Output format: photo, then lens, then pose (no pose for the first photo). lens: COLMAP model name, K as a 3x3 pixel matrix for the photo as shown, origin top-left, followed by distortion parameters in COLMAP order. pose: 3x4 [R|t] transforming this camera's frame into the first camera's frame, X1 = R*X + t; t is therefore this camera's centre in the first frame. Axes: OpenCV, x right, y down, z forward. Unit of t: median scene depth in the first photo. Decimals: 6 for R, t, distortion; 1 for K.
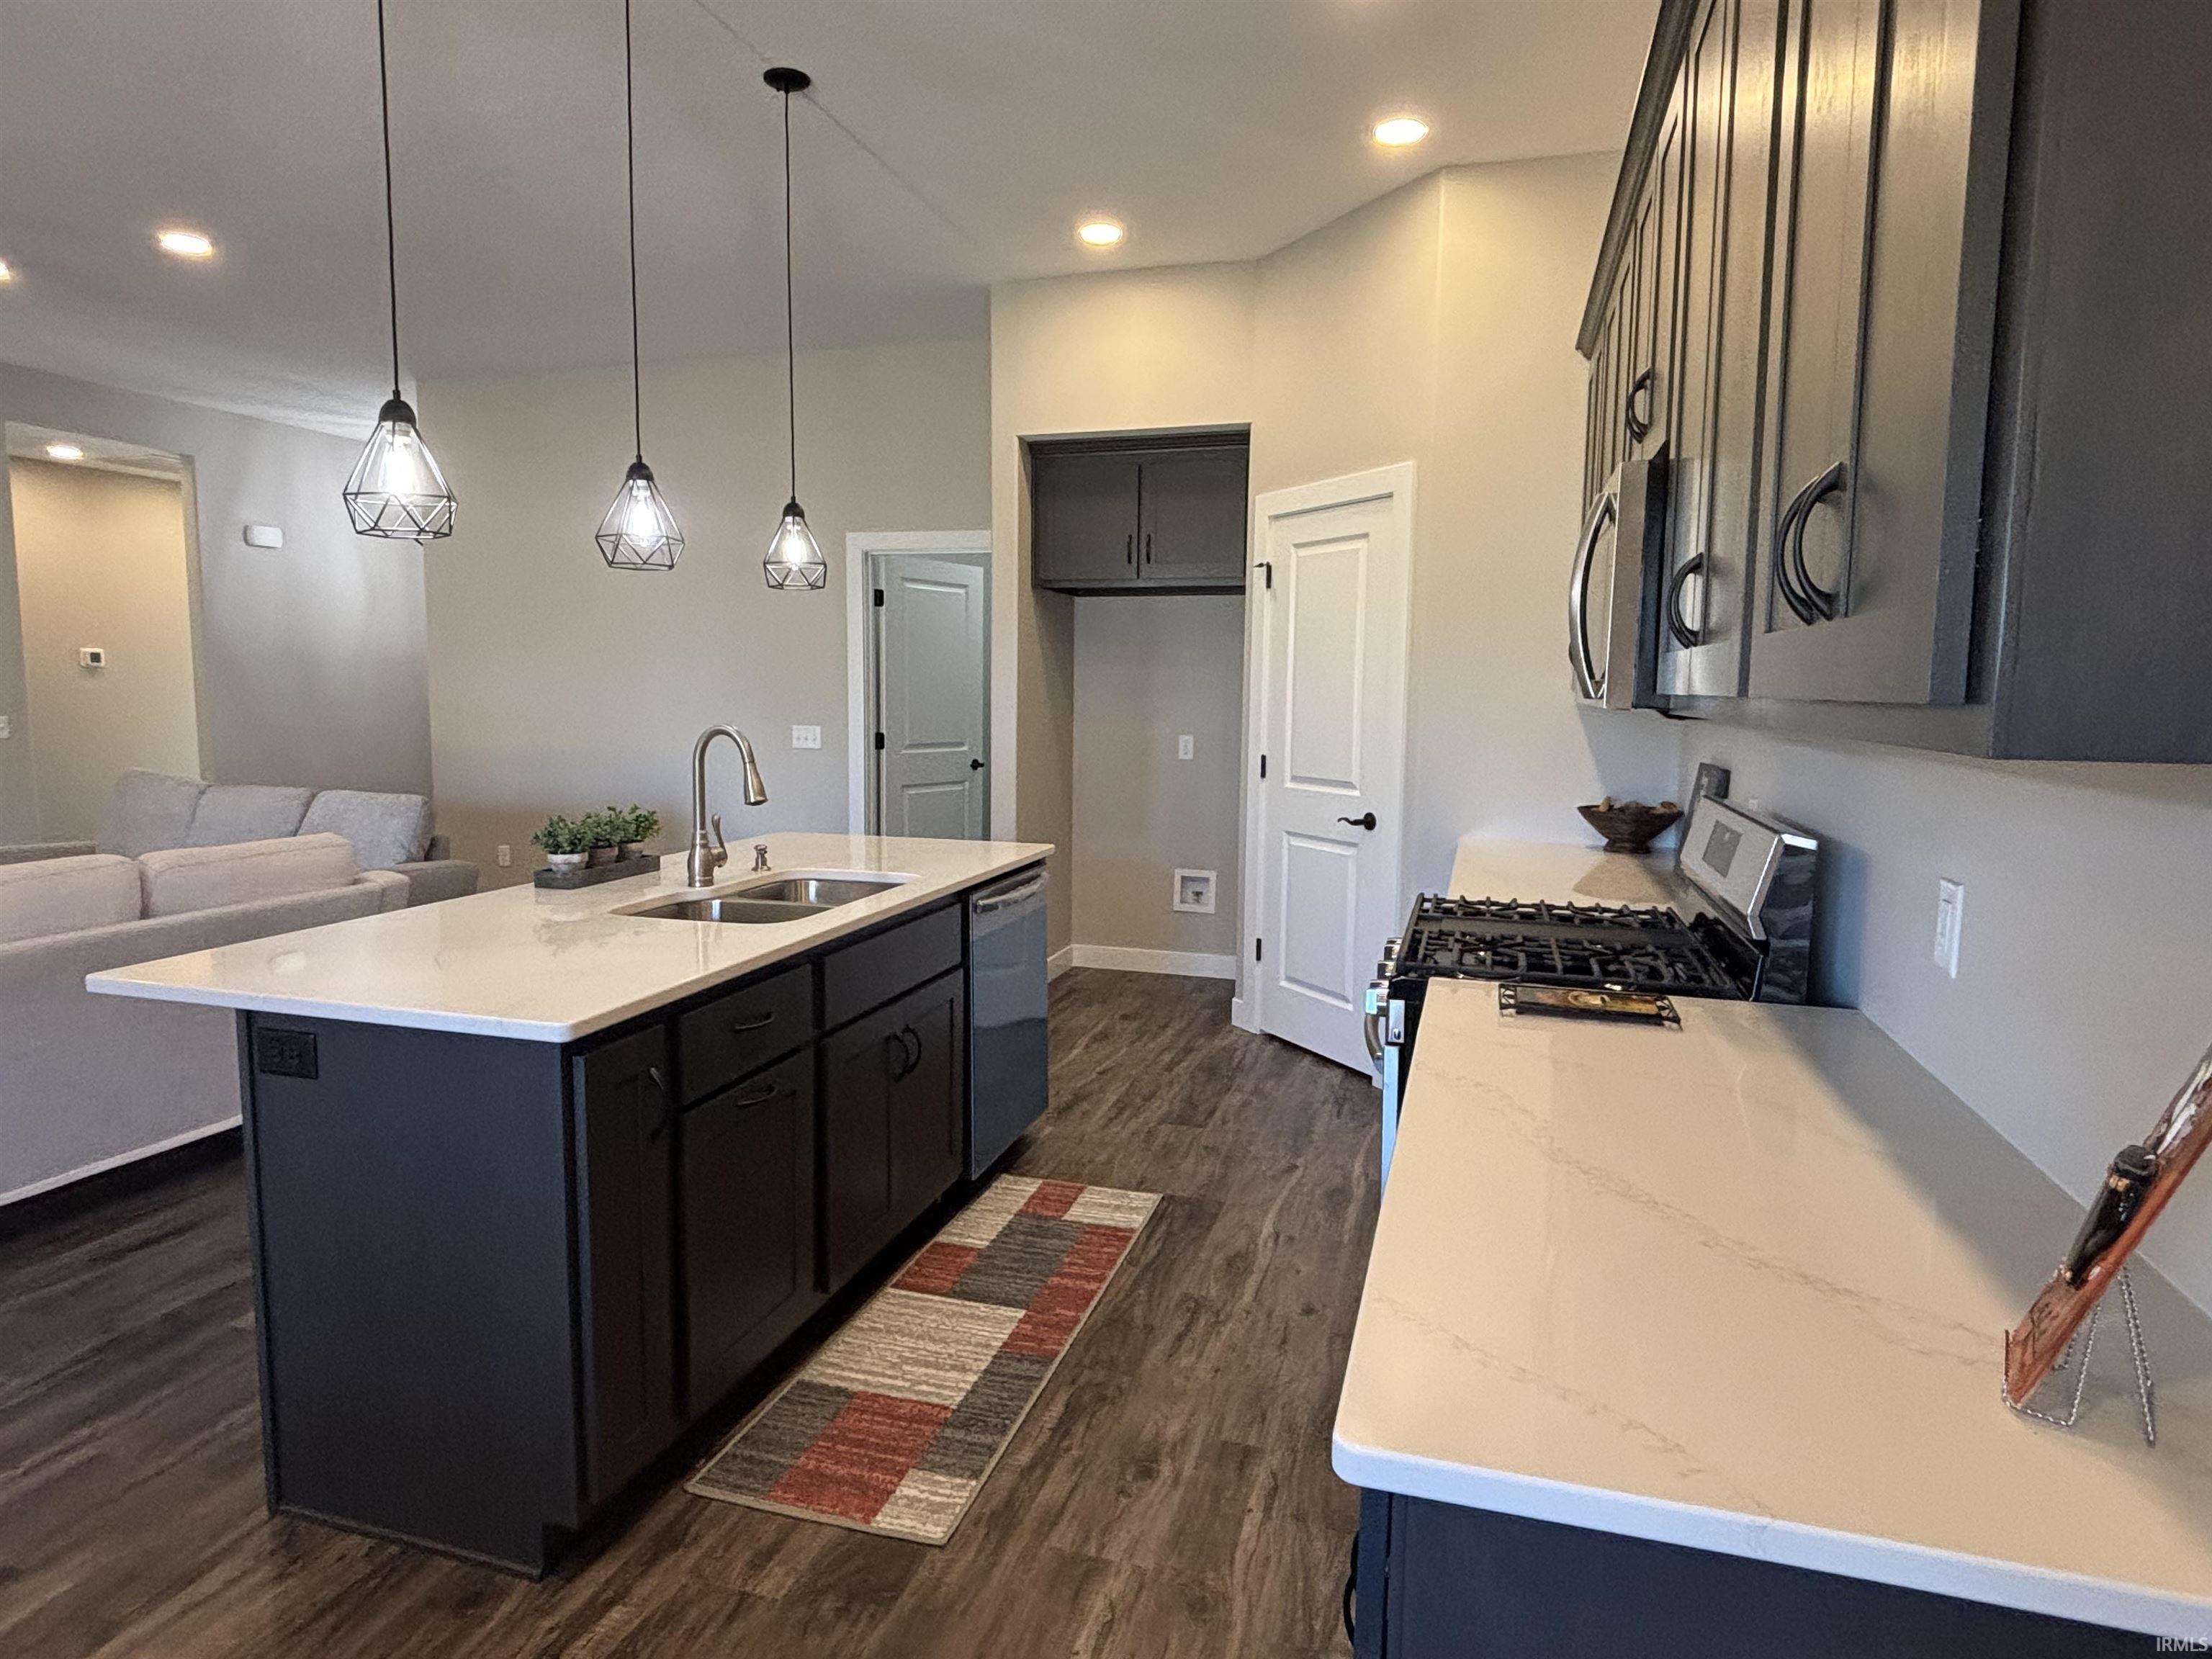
lens RADIAL K [[1264.2, 0, 1106.0], [0, 1264.2, 829.5], [0, 0, 1]] dist [0.000201, 0.000129]
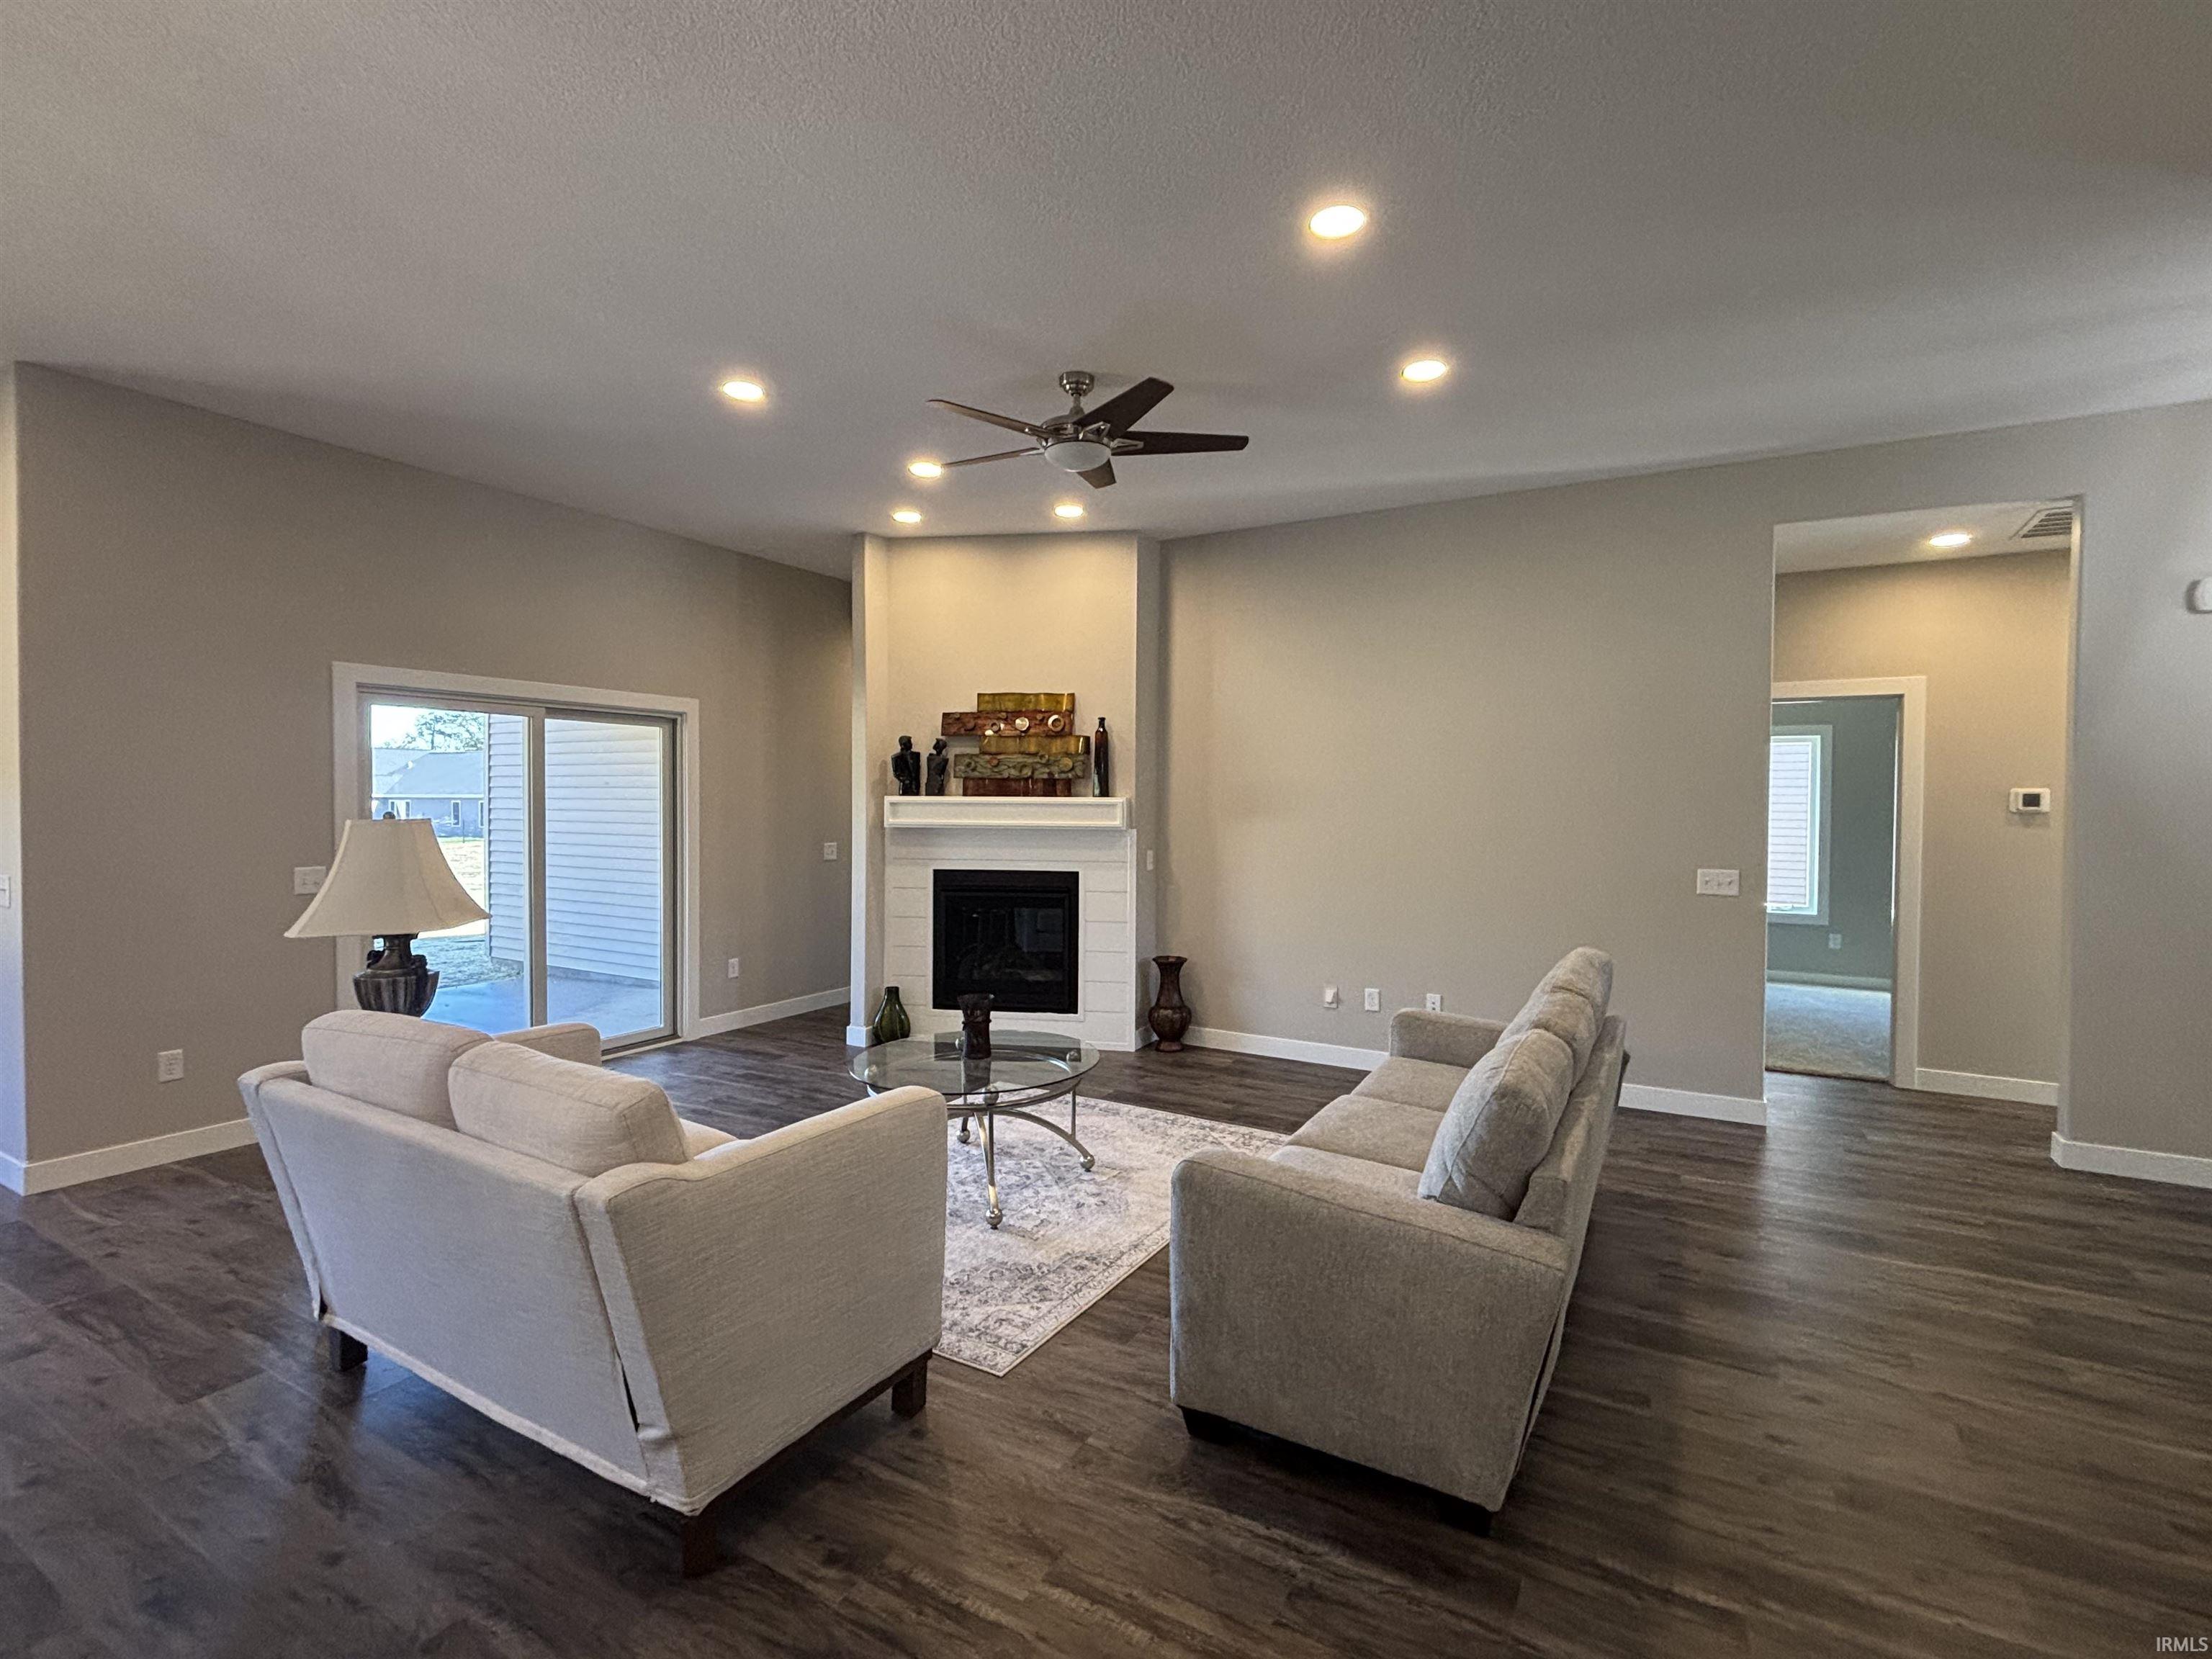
lens RADIAL K [[1031.8, 0, 1092.9], [0, 1031.8, 823.6], [0, 0, 1]] dist [-0.001477, 0.000216]
pose [[-0.223145, 0.012142, -0.974710, -0.130240], [-0.120447, 0.991916, 0.039931, -0.133368], [0.967315, 0.126311, -0.219879, 1.009453]]
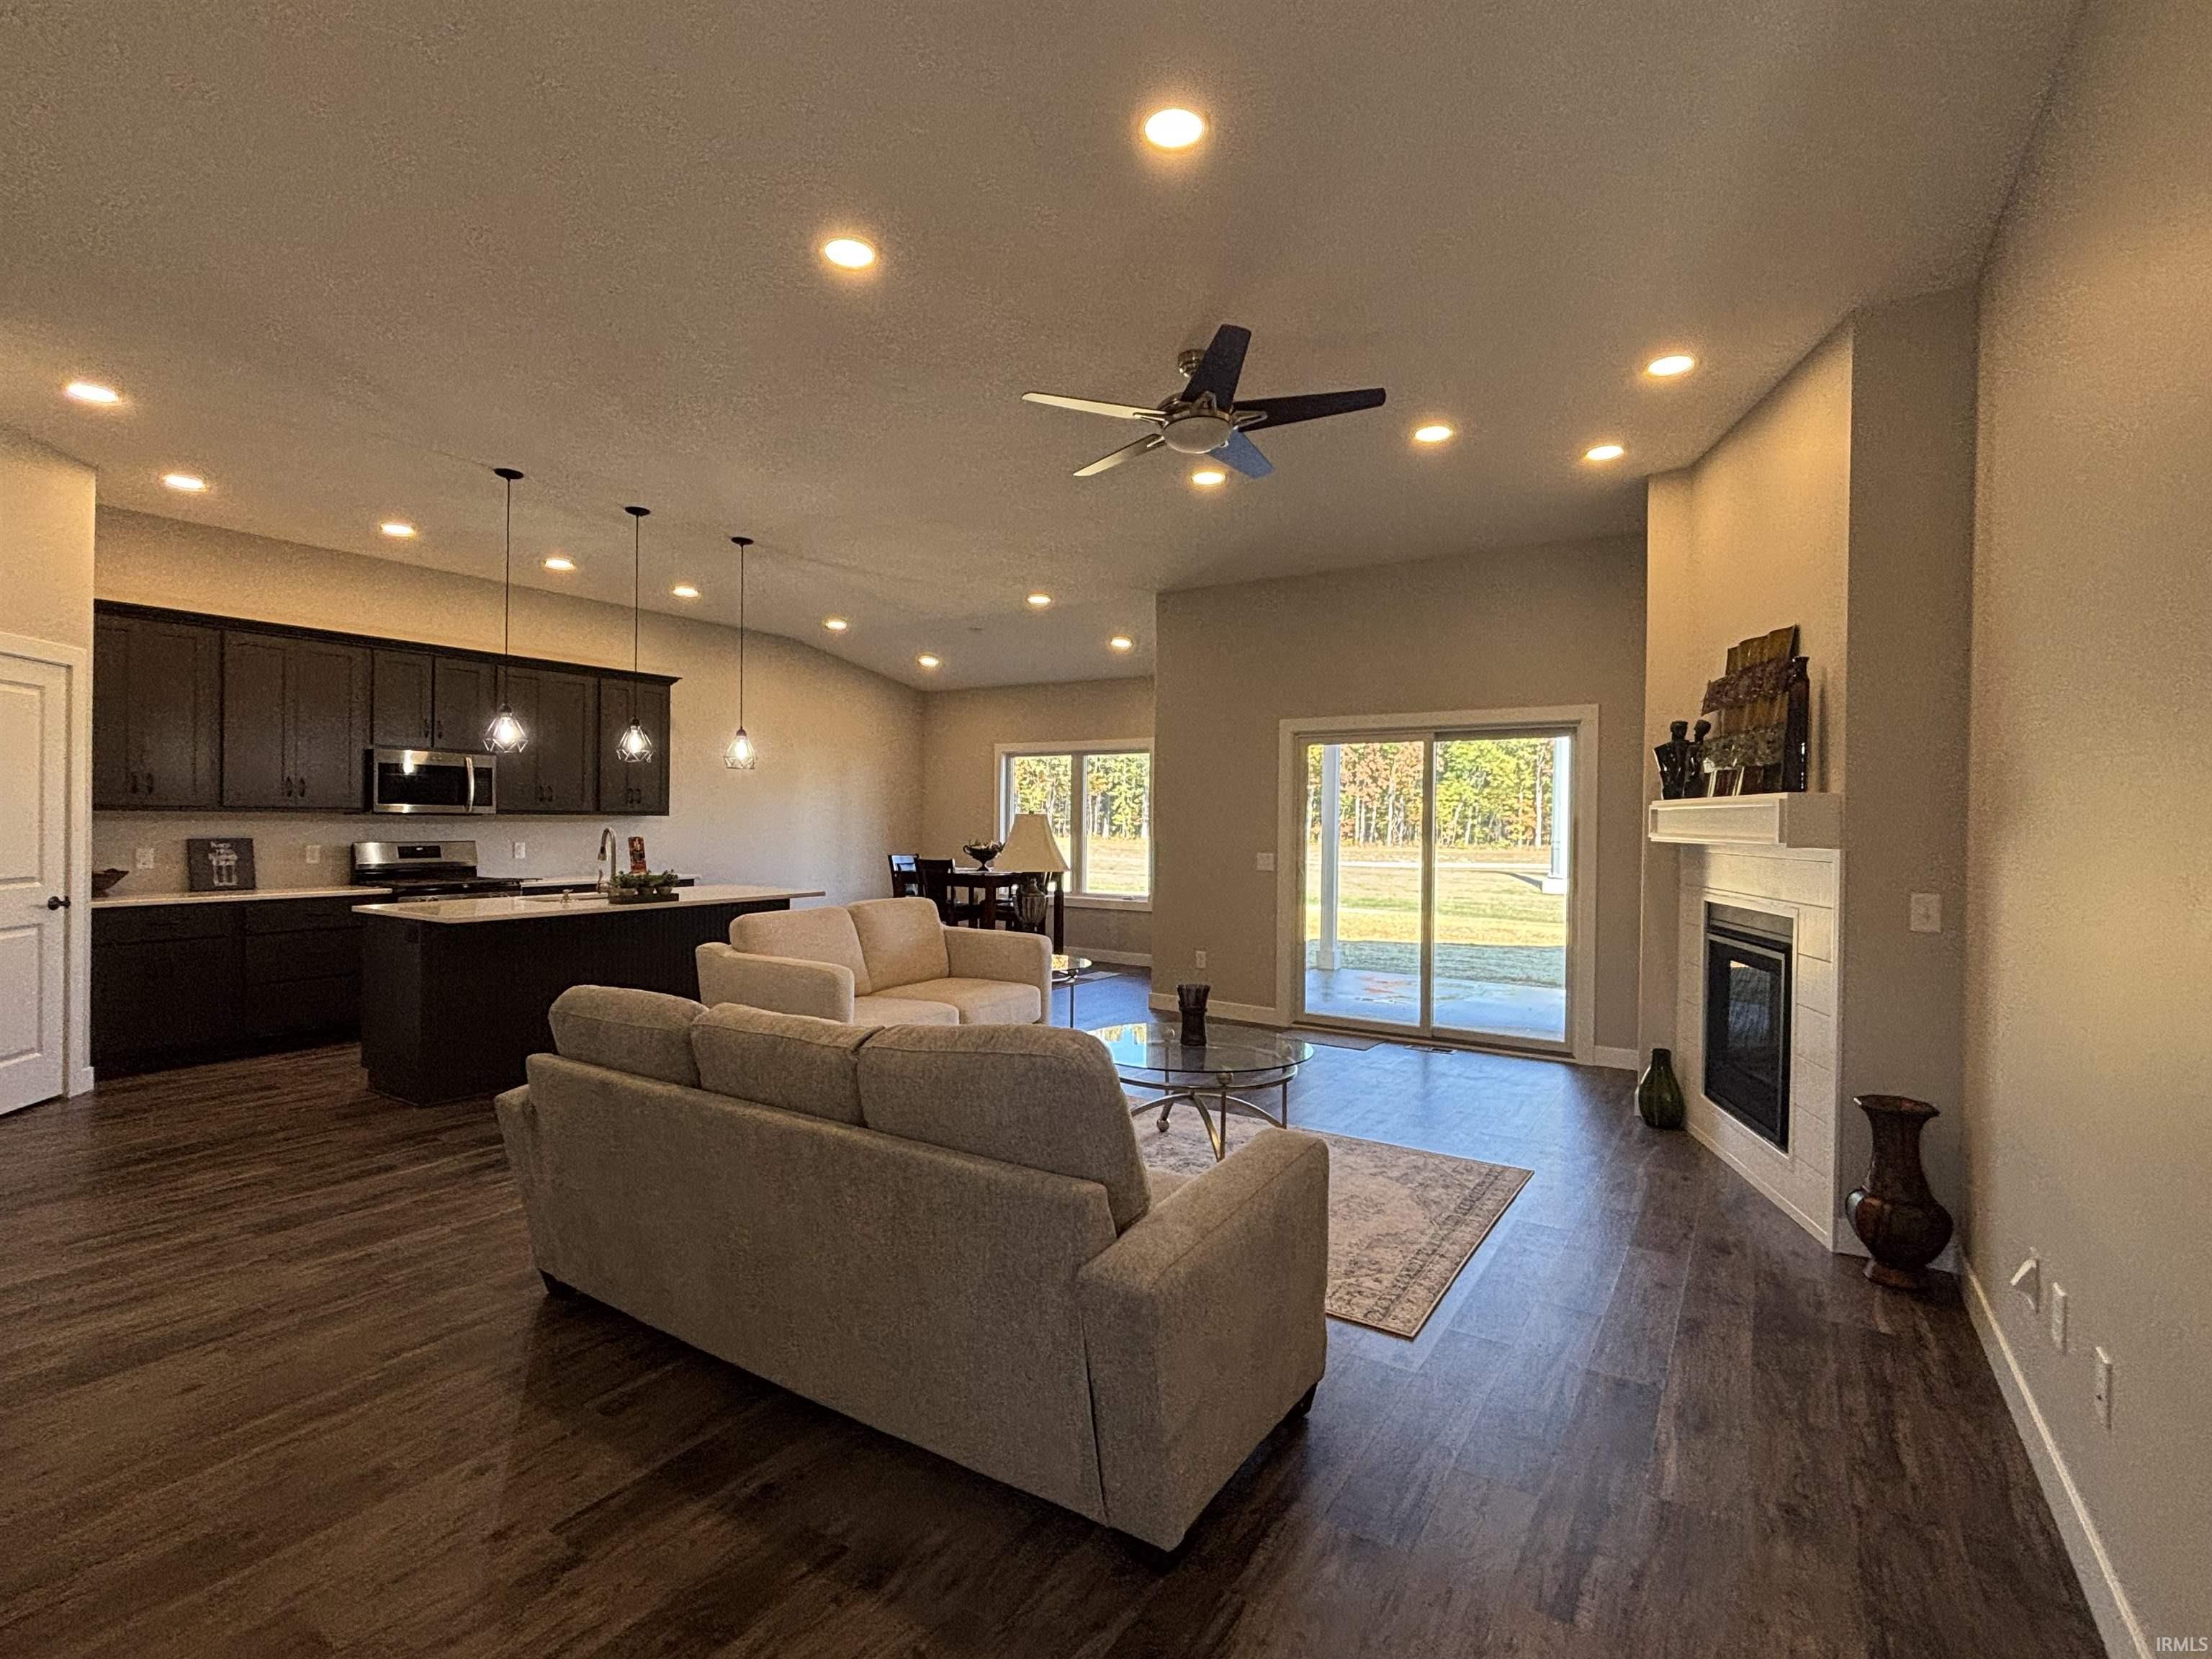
lens RADIAL K [[1057.1, 0, 1105.3], [0, 1057.1, 821.0], [0, 0, 1]] dist [-0.011090, 0.000259]
pose [[-0.961277, -0.021201, 0.274767, -1.045864], [0.010233, 0.993603, 0.112468, -0.185425], [-0.275394, 0.110925, -0.954910, 1.575720]]
